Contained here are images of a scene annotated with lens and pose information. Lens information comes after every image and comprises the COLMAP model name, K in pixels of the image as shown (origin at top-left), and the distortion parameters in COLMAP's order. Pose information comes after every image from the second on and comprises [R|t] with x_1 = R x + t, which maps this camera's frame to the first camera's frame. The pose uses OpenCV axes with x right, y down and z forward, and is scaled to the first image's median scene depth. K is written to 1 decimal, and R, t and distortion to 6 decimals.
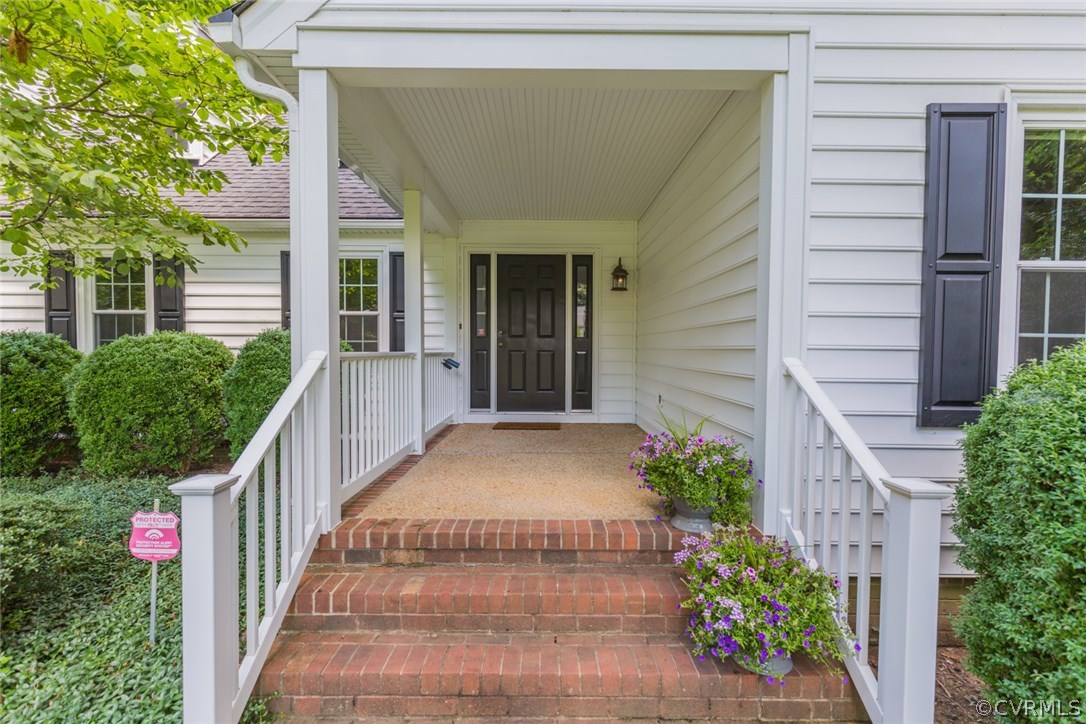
lens RADIAL K [[493.7, 0, 545.1], [0, 493.7, 362.4], [0, 0, 1]] dist [0.003501, 0.000159]
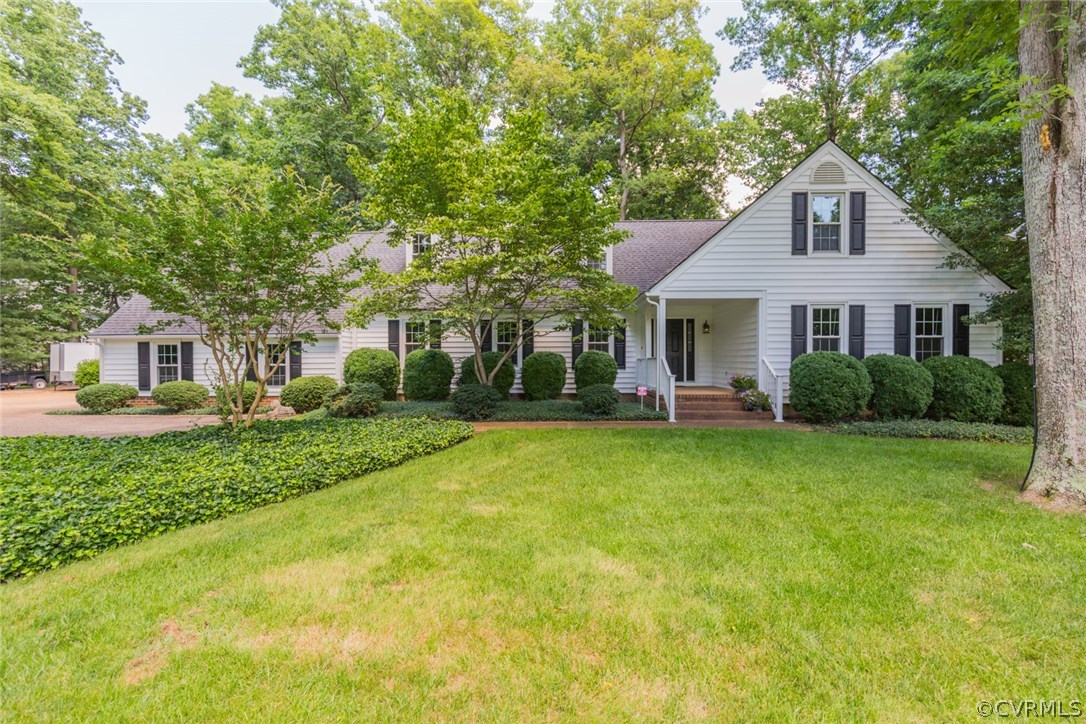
lens RADIAL K [[493.7, 0, 540.5], [0, 493.7, 362.5], [0, 0, 1]] dist [0.003501, 0.000159]
pose [[0.998779, -0.006476, -0.048973, -1.417820], [0.005471, 0.999772, -0.020637, 0.127787], [0.049095, 0.020344, 0.998587, -3.856416]]
